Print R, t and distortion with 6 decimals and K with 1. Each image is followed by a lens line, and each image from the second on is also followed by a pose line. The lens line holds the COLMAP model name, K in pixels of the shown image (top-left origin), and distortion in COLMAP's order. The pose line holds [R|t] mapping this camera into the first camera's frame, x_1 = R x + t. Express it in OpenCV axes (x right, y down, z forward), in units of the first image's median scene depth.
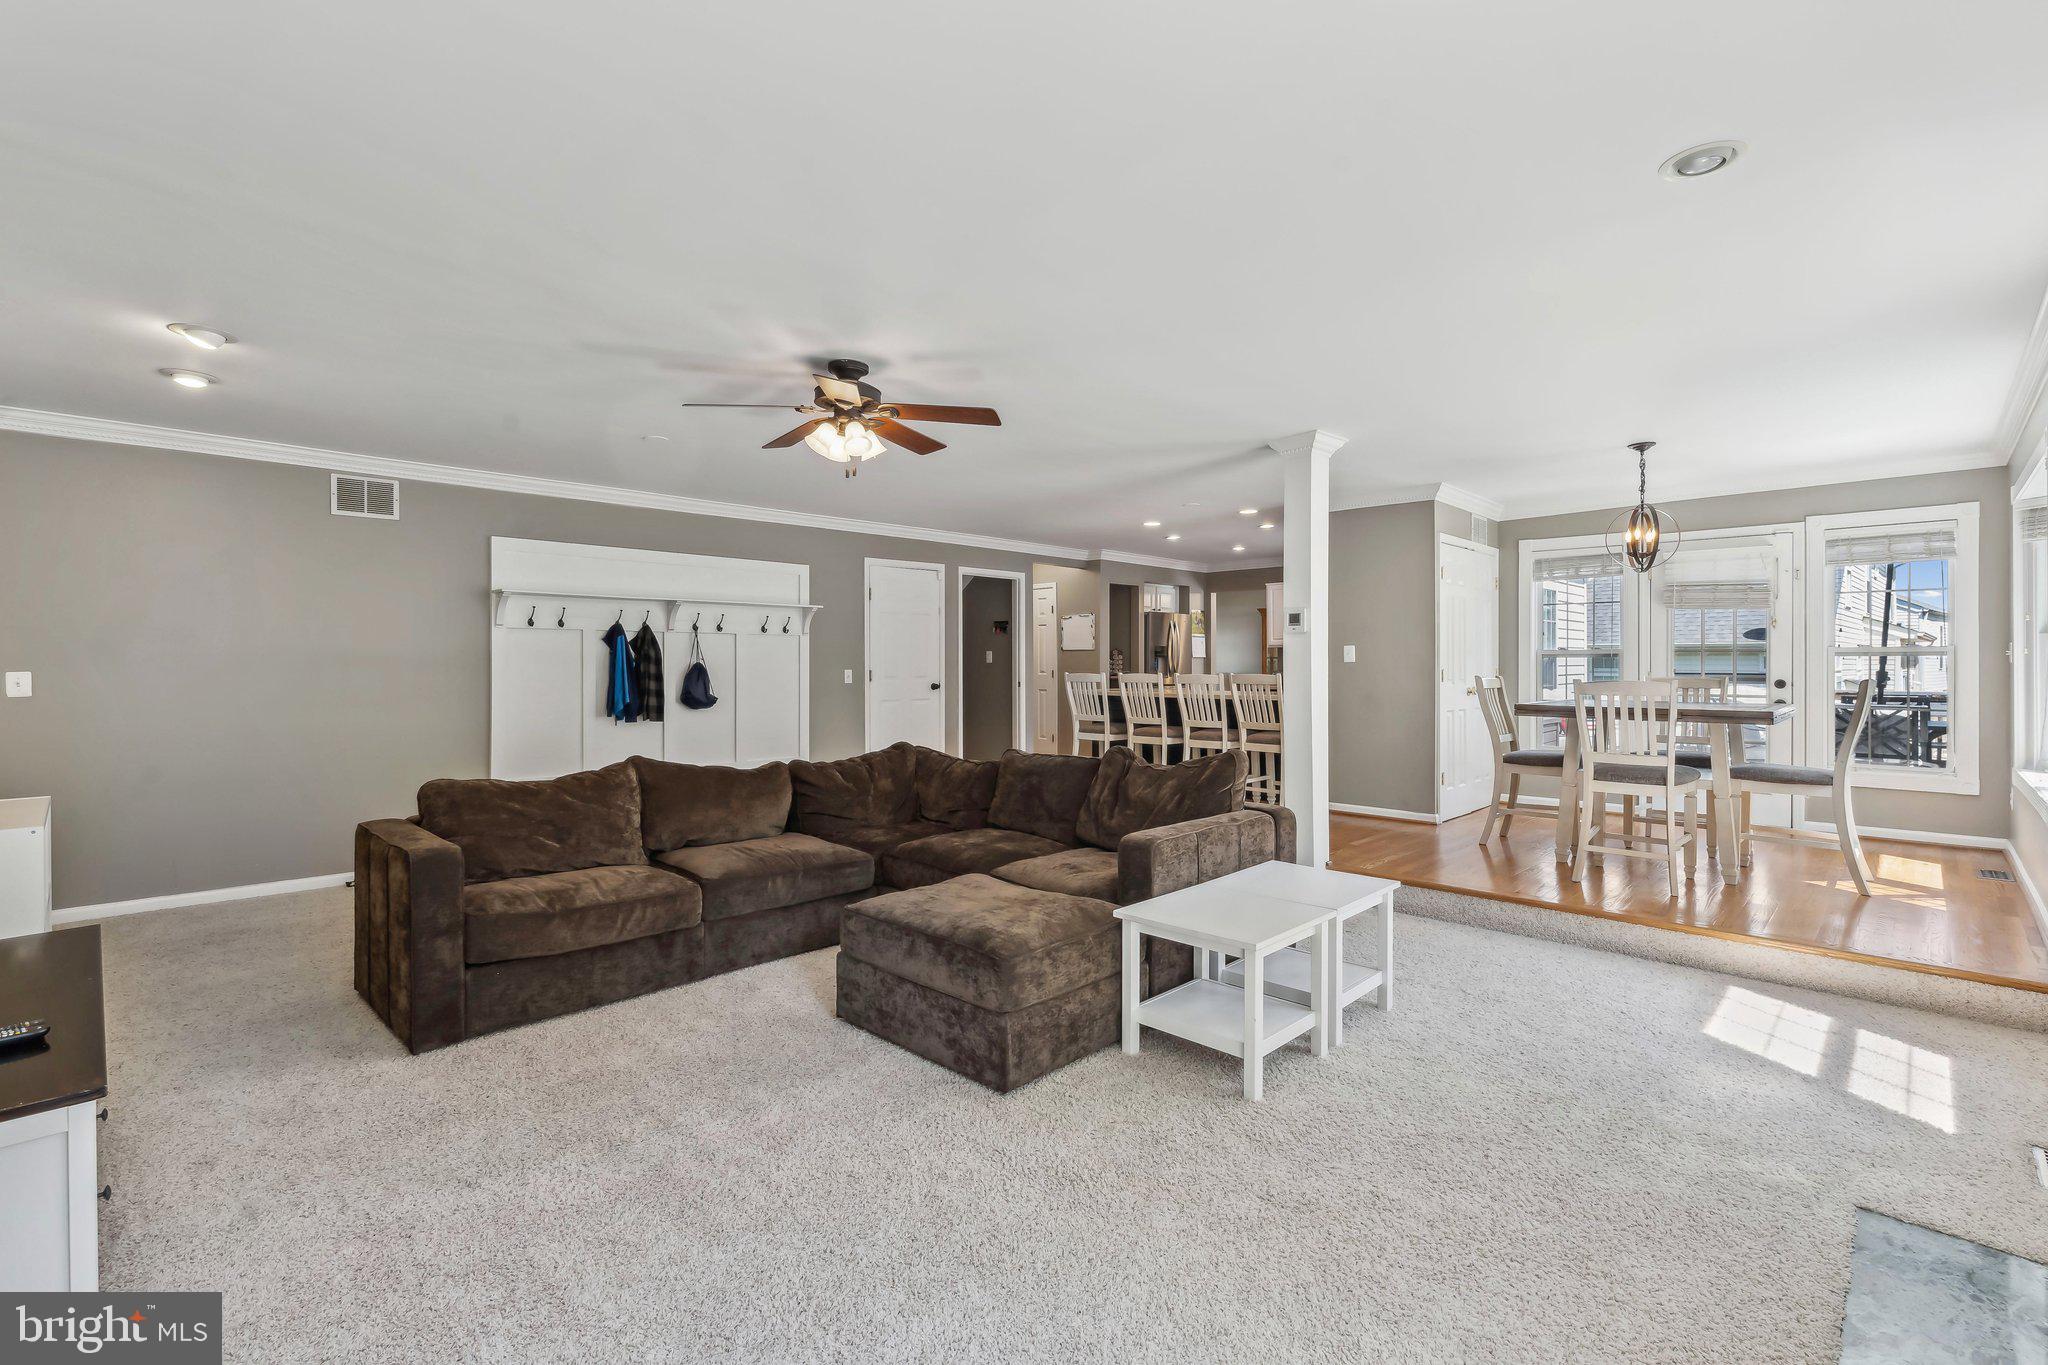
lens RADIAL K [[936.0, 0, 996.7], [0, 936.0, 652.7], [0, 0, 1]] dist [0.001461, -0.000153]
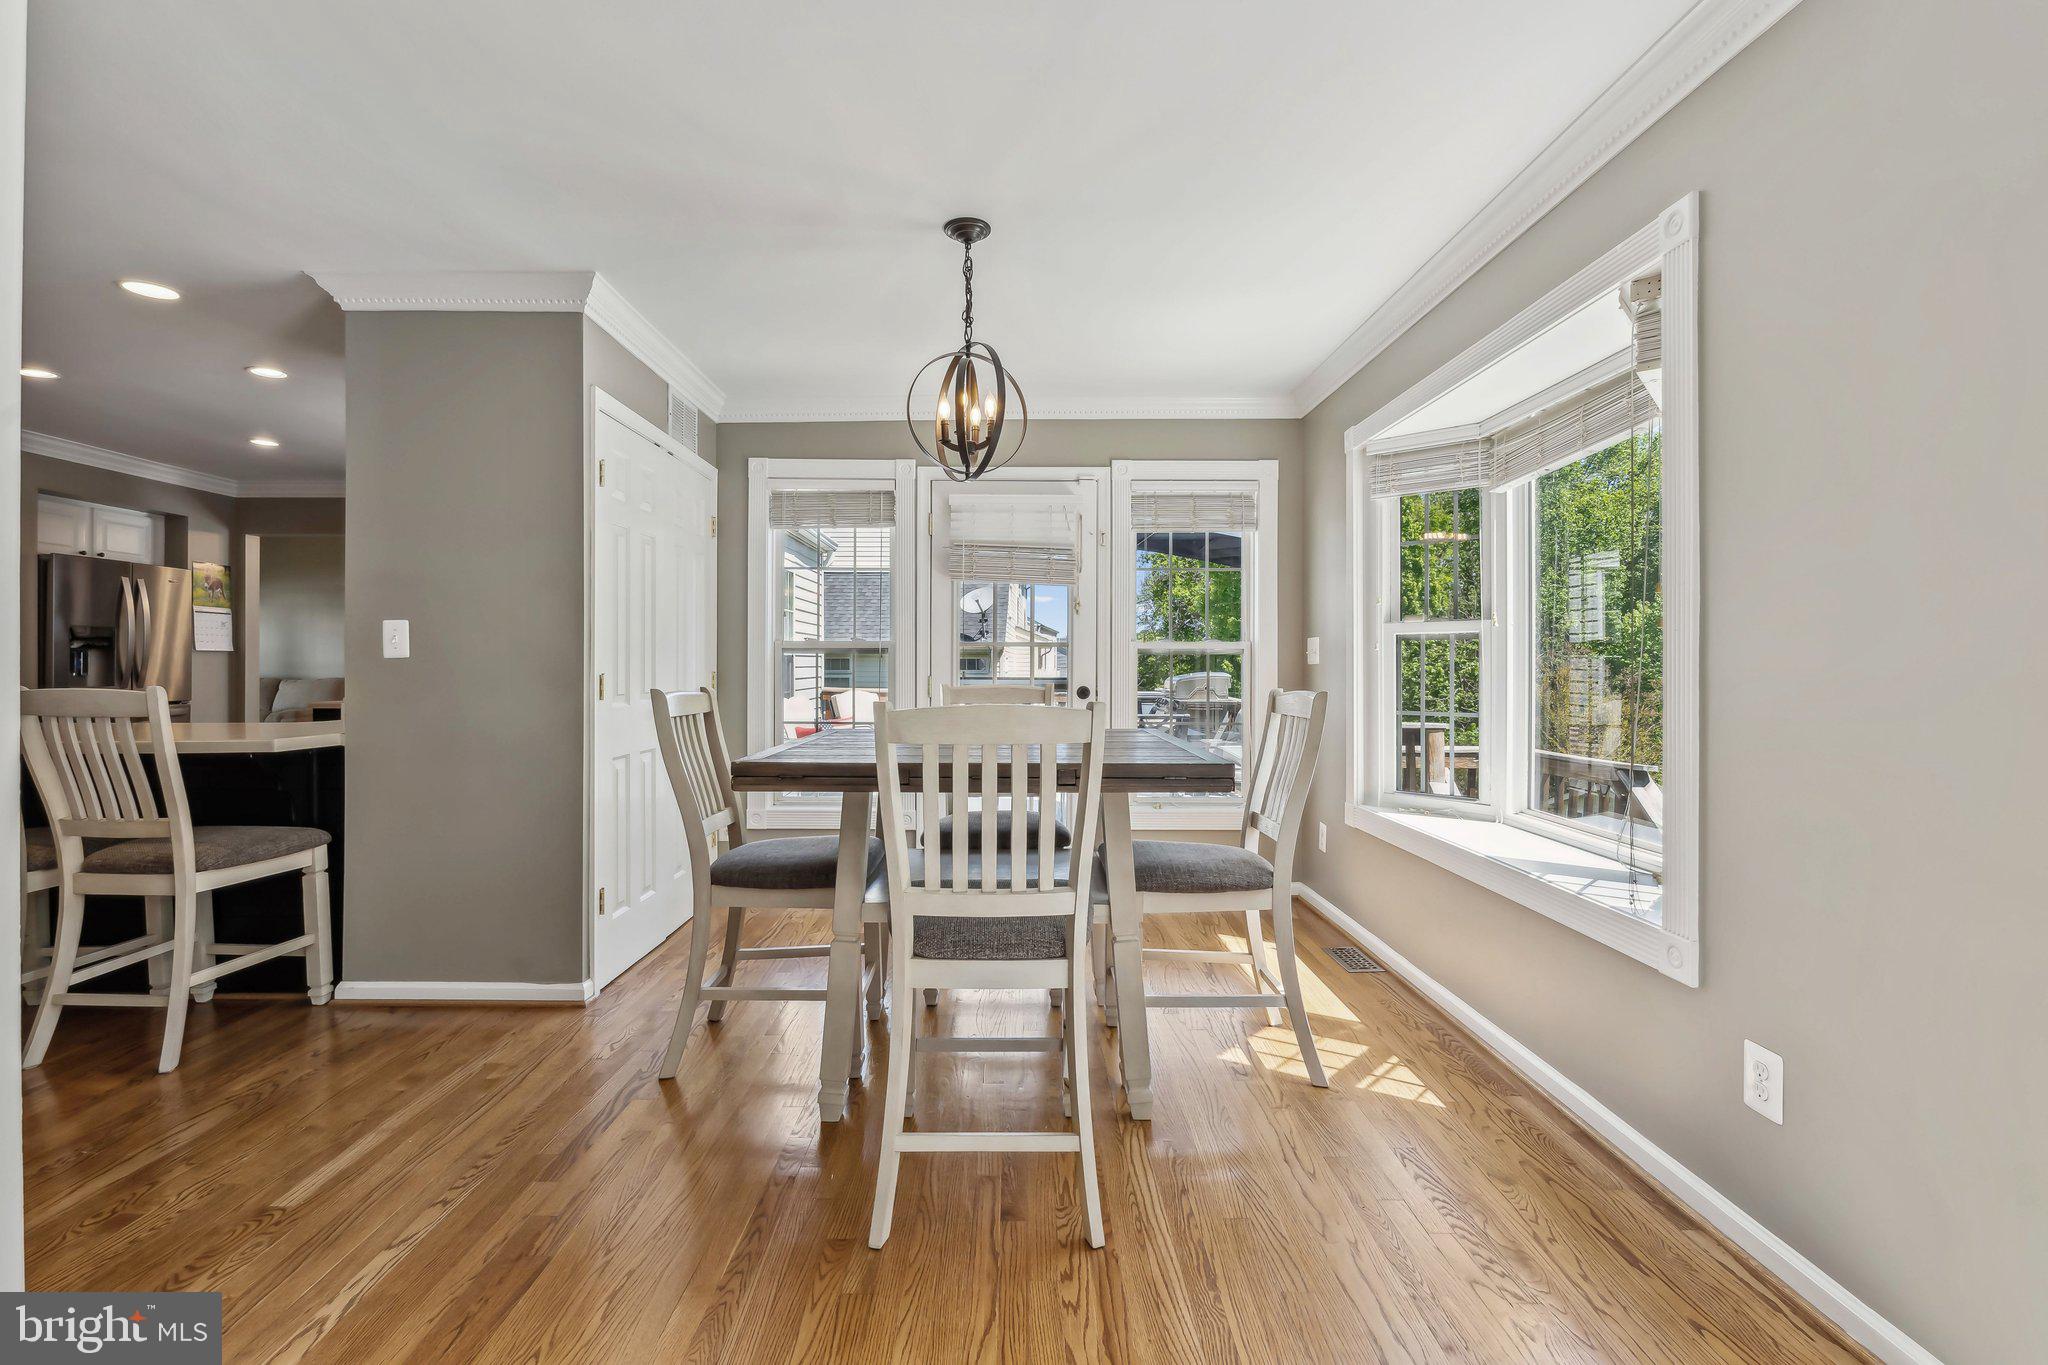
lens RADIAL K [[901.6, 0, 1024.0], [0, 901.6, 682.5], [0, 0, 1]] dist [-0.004095, -0.000355]
pose [[0.695143, -0.011337, 0.718782, 0.299180], [-0.011211, 0.999583, 0.026608, 0.007636], [-0.718784, -0.026555, 0.694726, 0.530518]]
